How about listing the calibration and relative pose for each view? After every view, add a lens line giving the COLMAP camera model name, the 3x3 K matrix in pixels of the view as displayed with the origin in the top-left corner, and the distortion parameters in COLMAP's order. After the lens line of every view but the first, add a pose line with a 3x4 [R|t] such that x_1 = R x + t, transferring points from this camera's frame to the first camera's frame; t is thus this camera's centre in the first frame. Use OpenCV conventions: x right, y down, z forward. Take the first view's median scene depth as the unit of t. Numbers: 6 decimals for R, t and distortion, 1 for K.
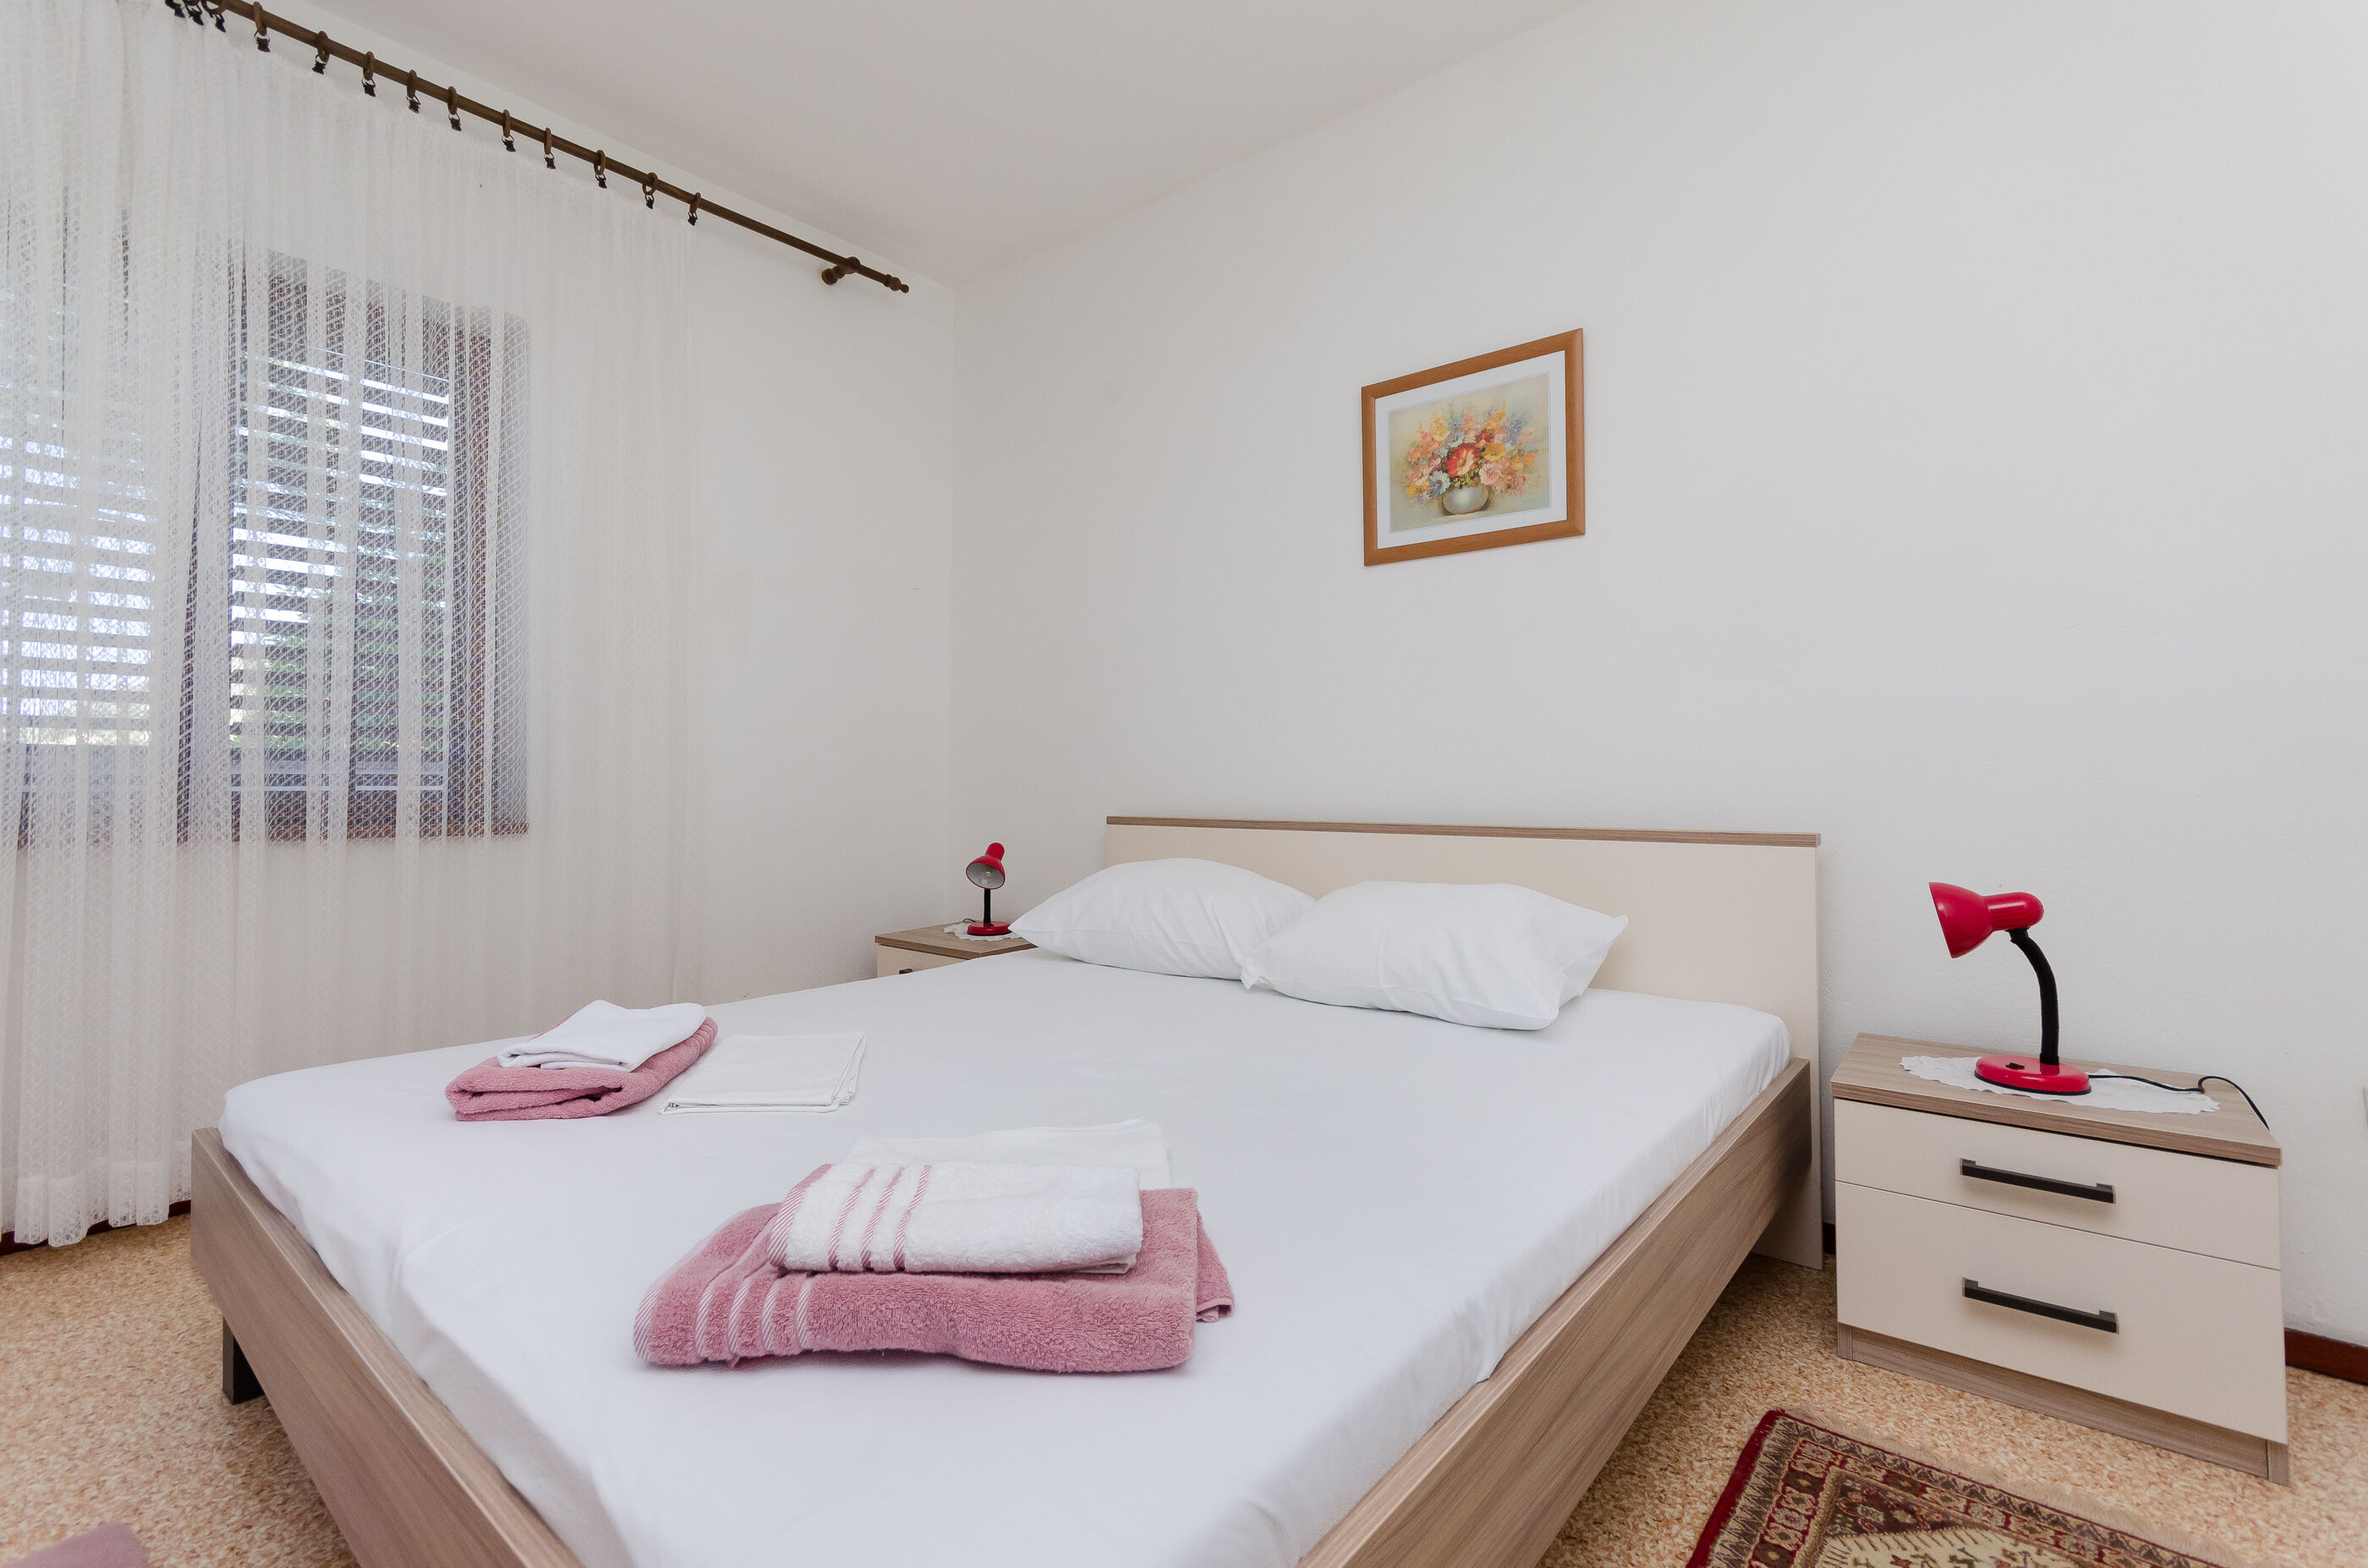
lens RADIAL K [[1049.6, 0, 1193.0], [0, 1049.6, 766.1], [0, 0, 1]] dist [0.004789, 0.000387]
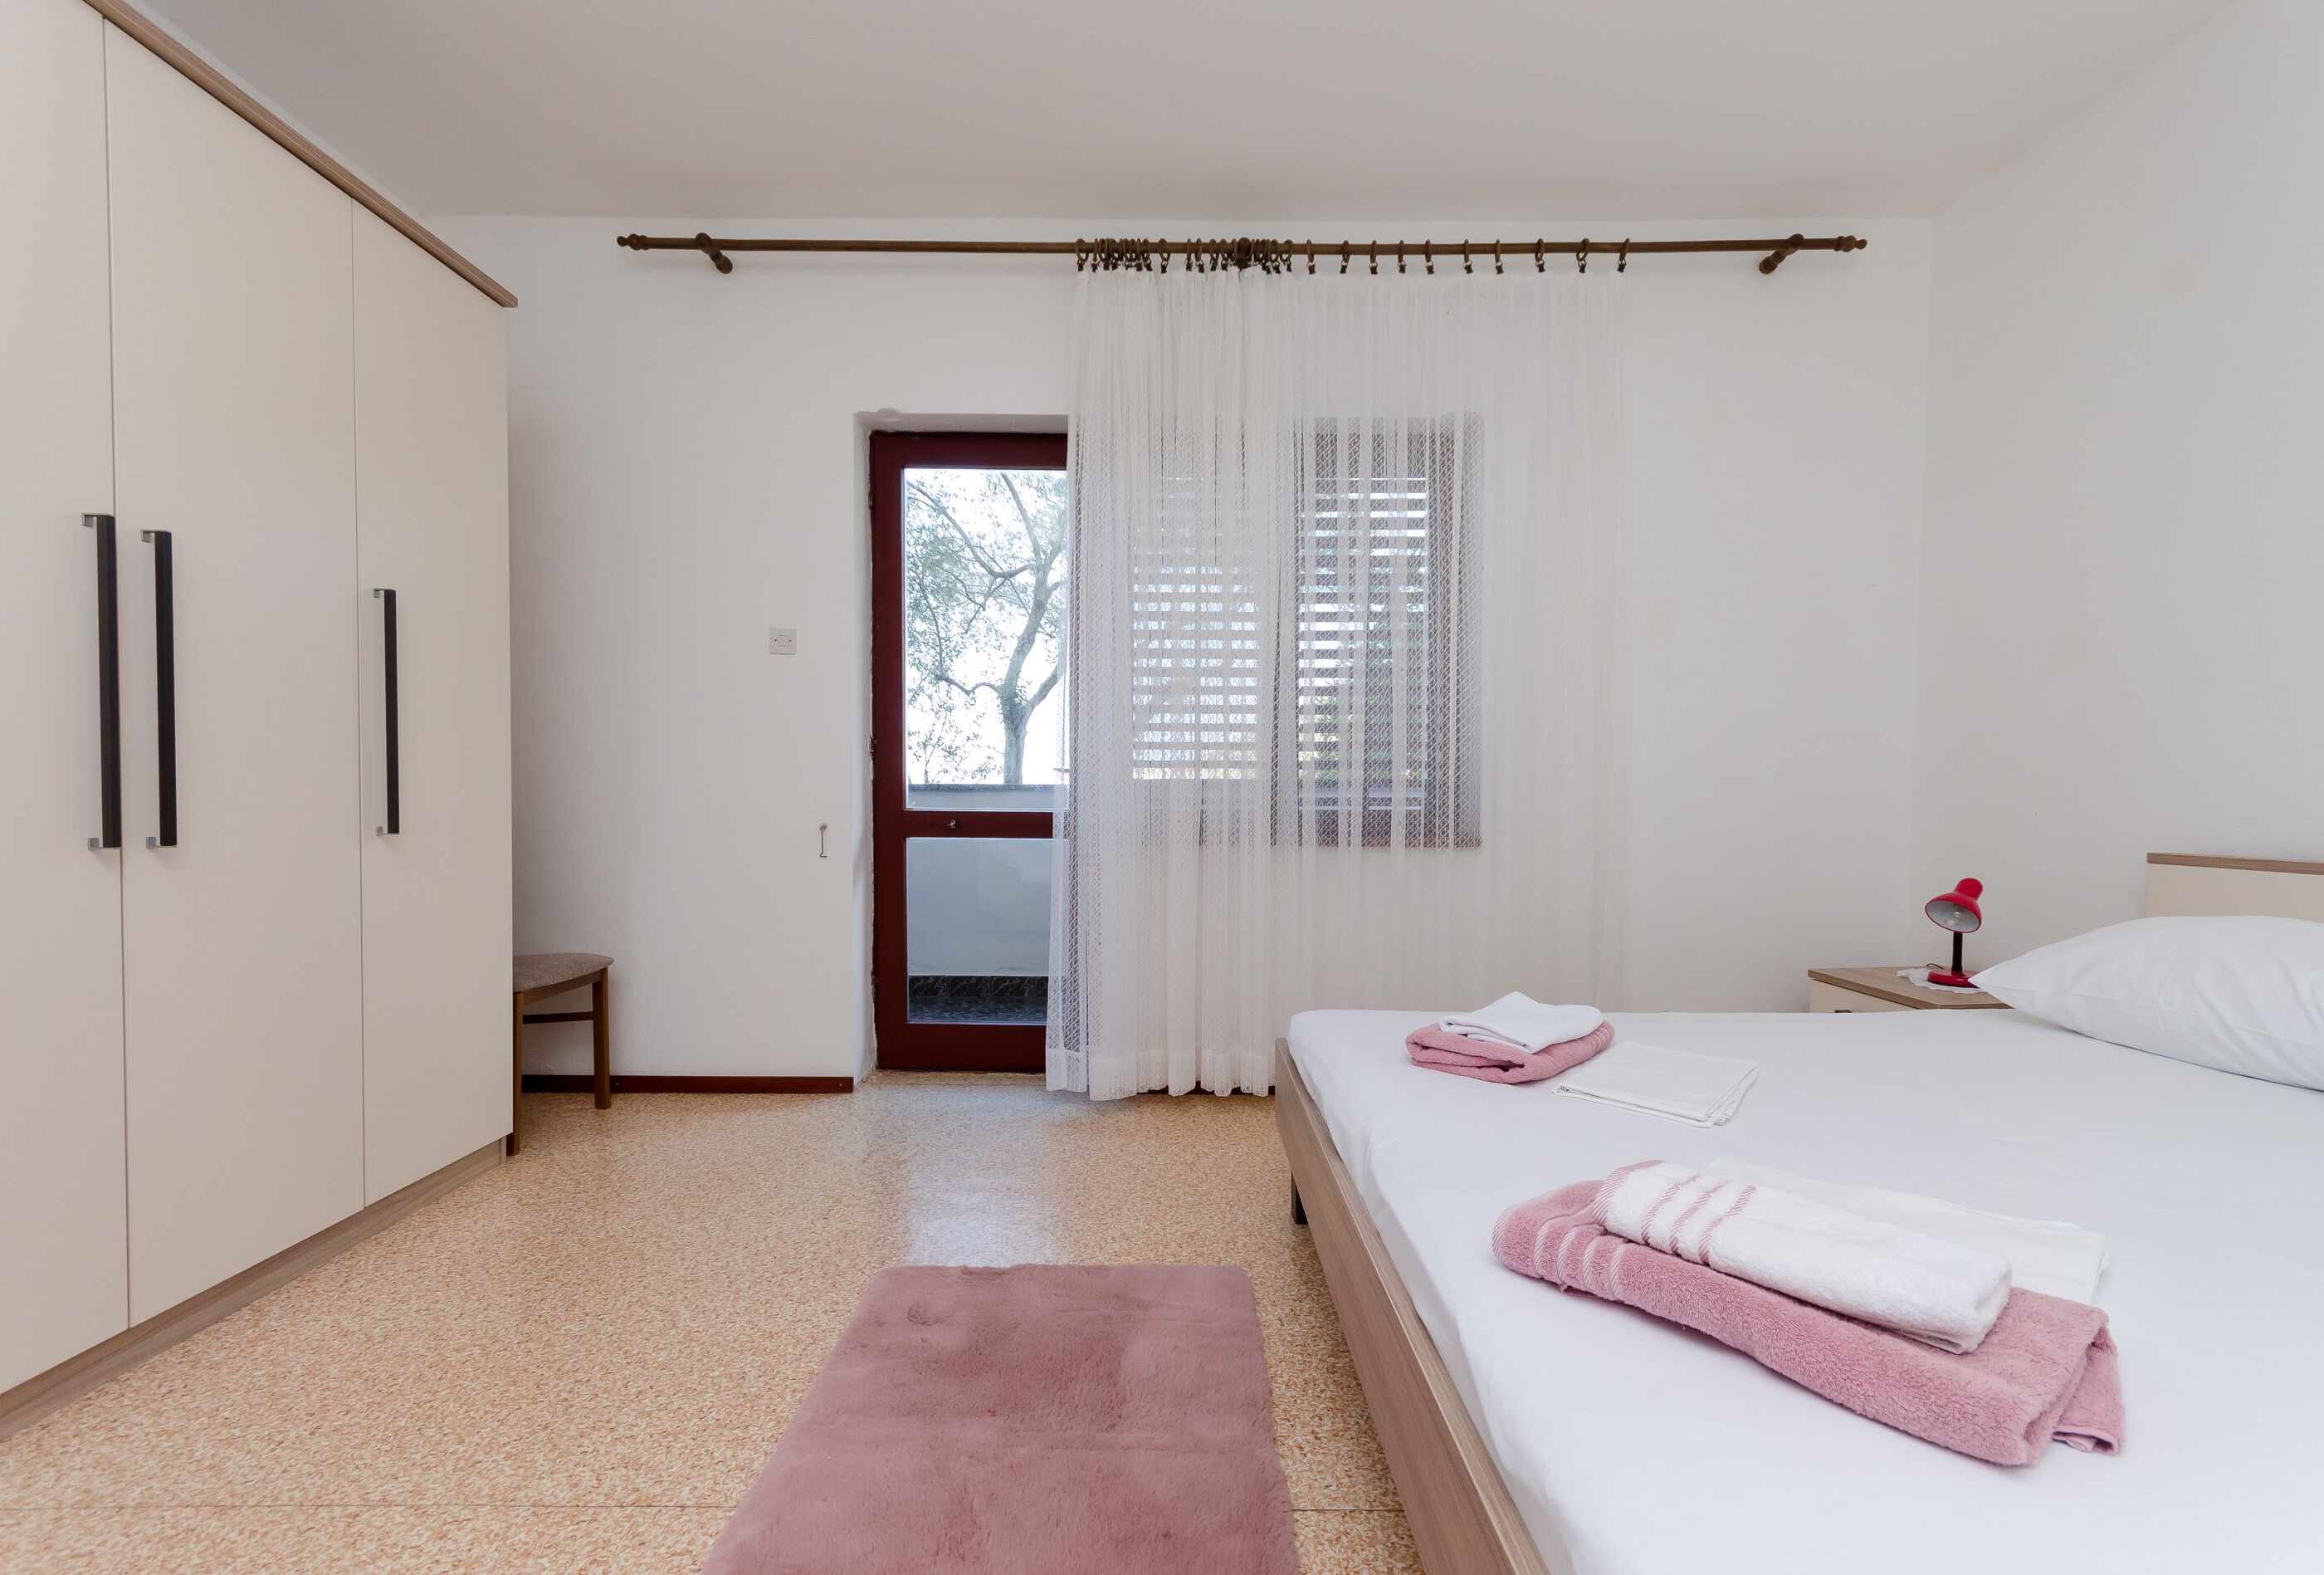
lens RADIAL K [[1054.2, 0, 1163.1], [0, 1054.2, 830.5], [0, 0, 1]] dist [0.006277, 0.001615]
pose [[0.638016, 0.026991, -0.769550, 0.074409], [0.011466, 0.998942, 0.044542, -0.014886], [0.769938, -0.037242, 0.637031, -0.053789]]
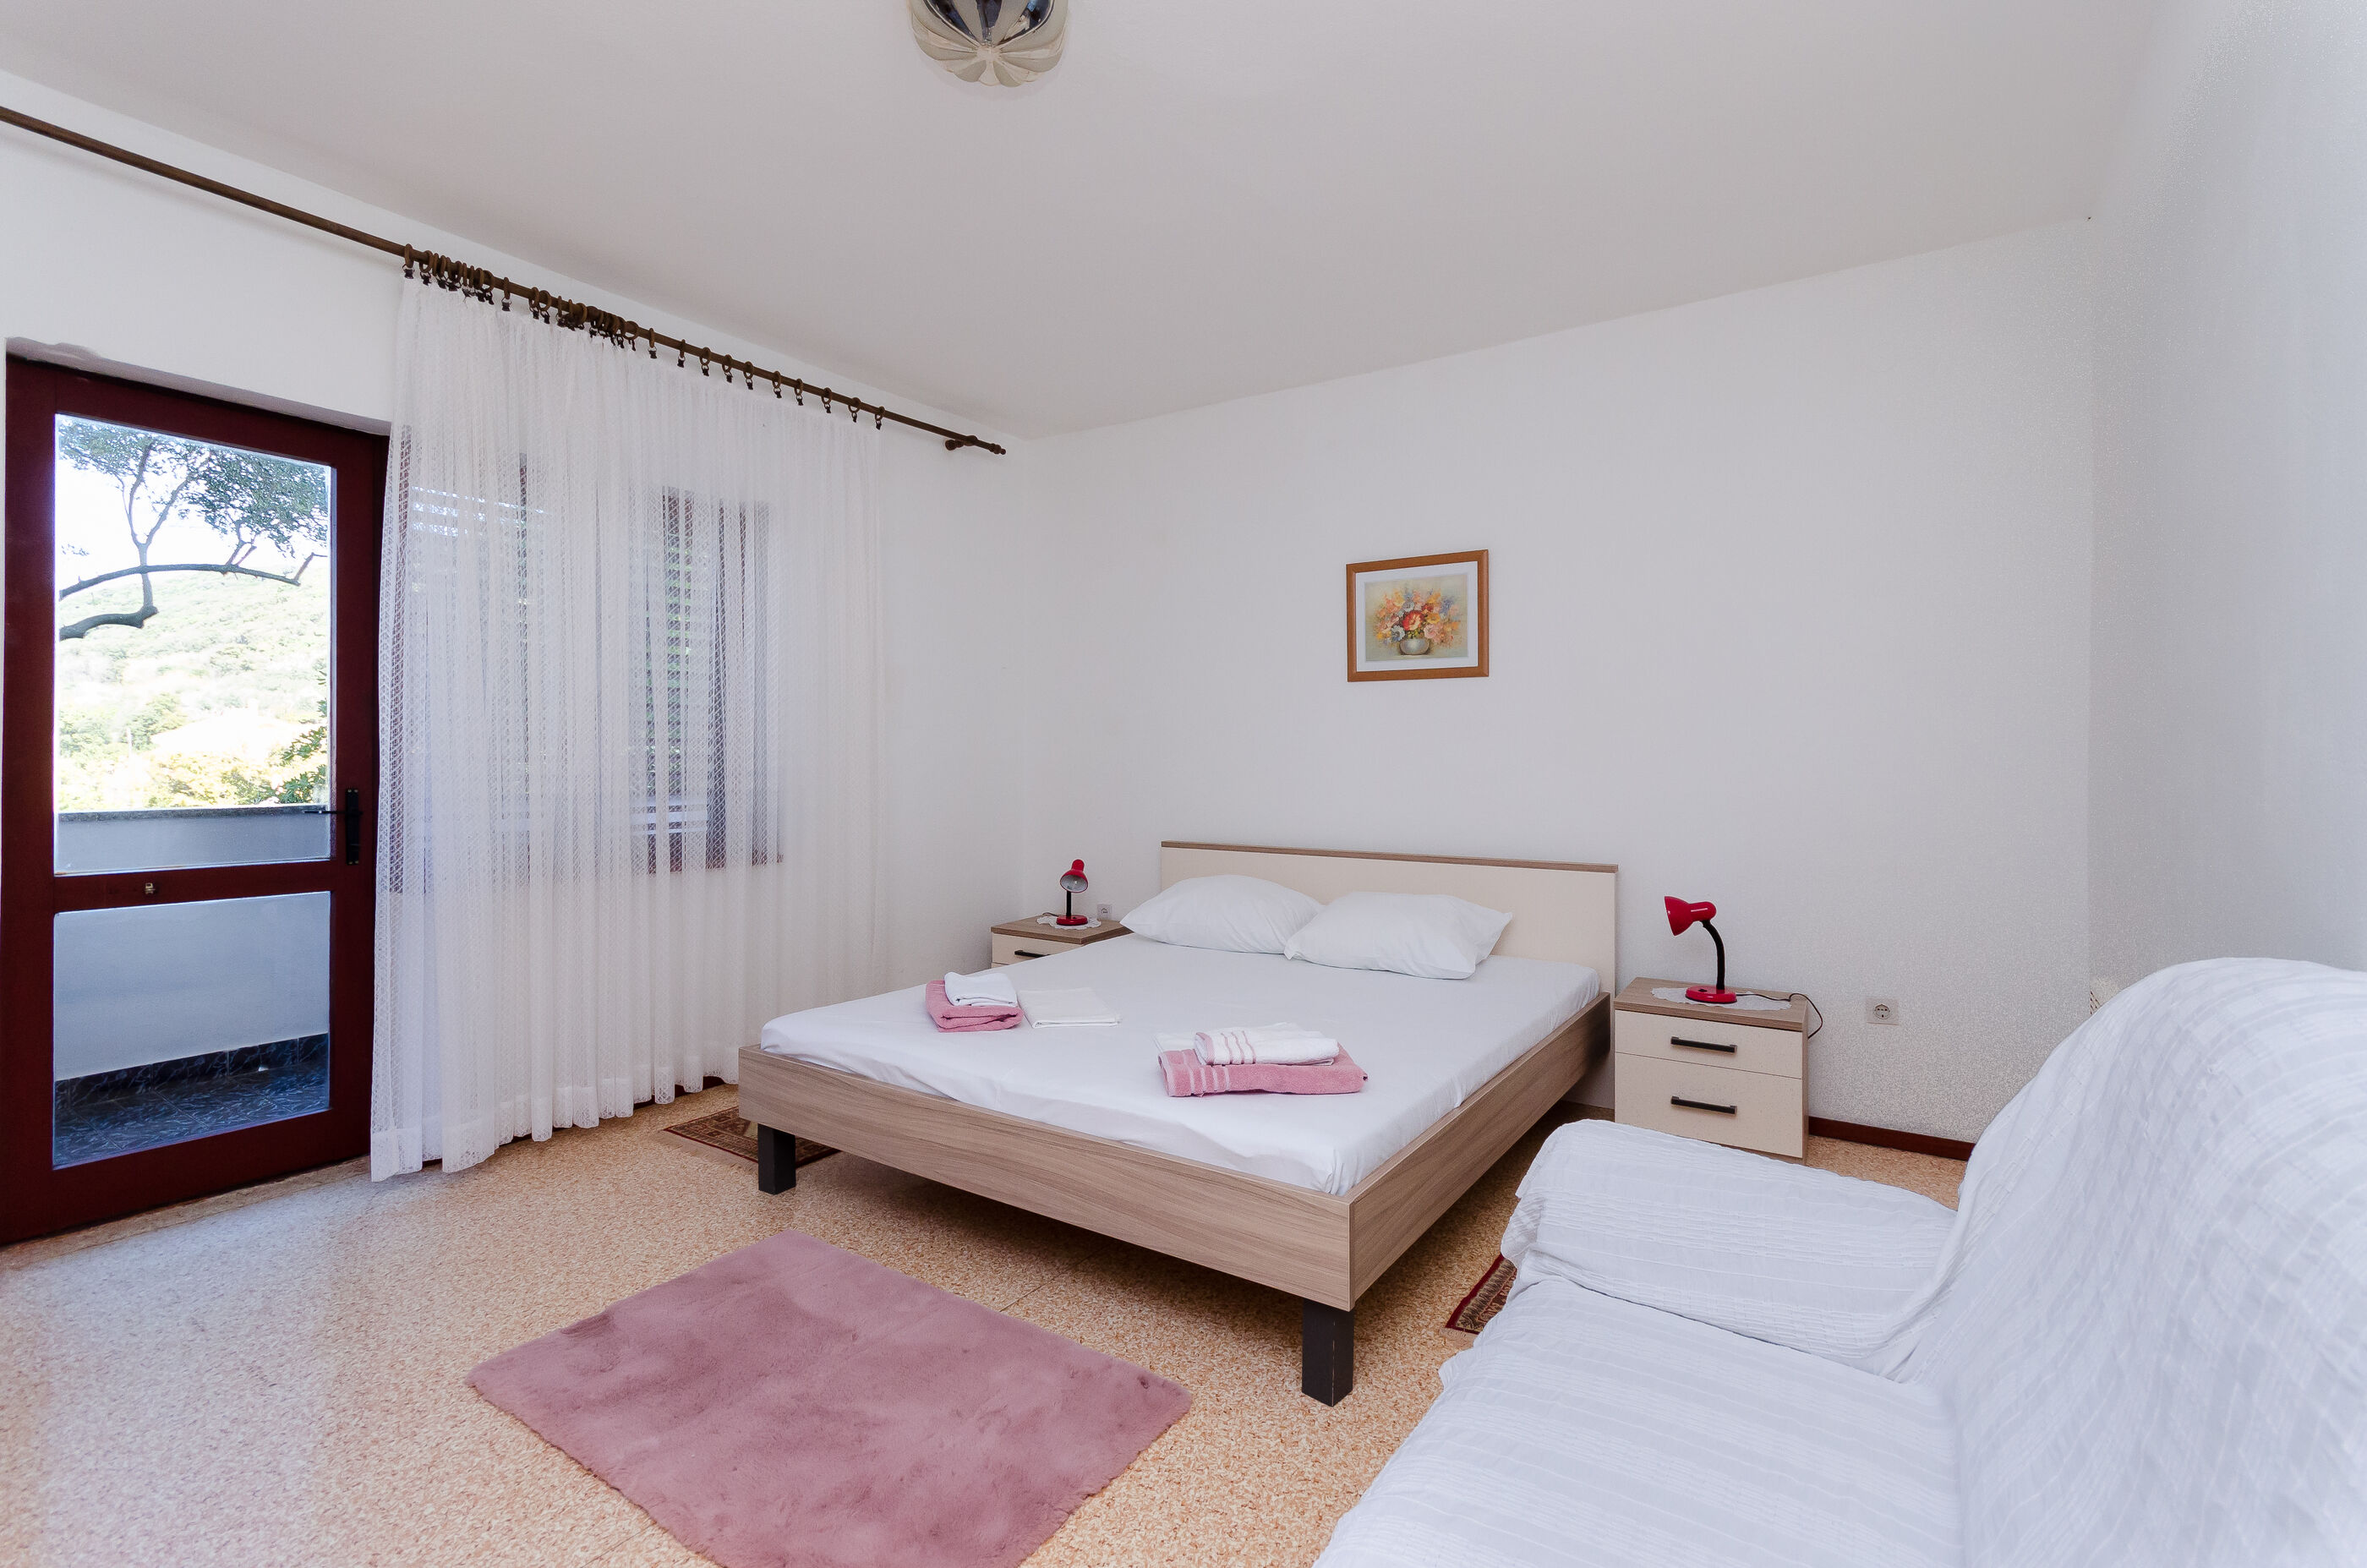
lens RADIAL K [[1049.1, 0, 1198.1], [0, 1049.1, 769.4], [0, 0, 1]] dist [0.004789, 0.000387]
pose [[0.994674, -0.000499, 0.103067, -0.249171], [-0.002514, 0.999573, 0.029103, -0.127538], [-0.103037, -0.029207, 0.994249, -0.589827]]
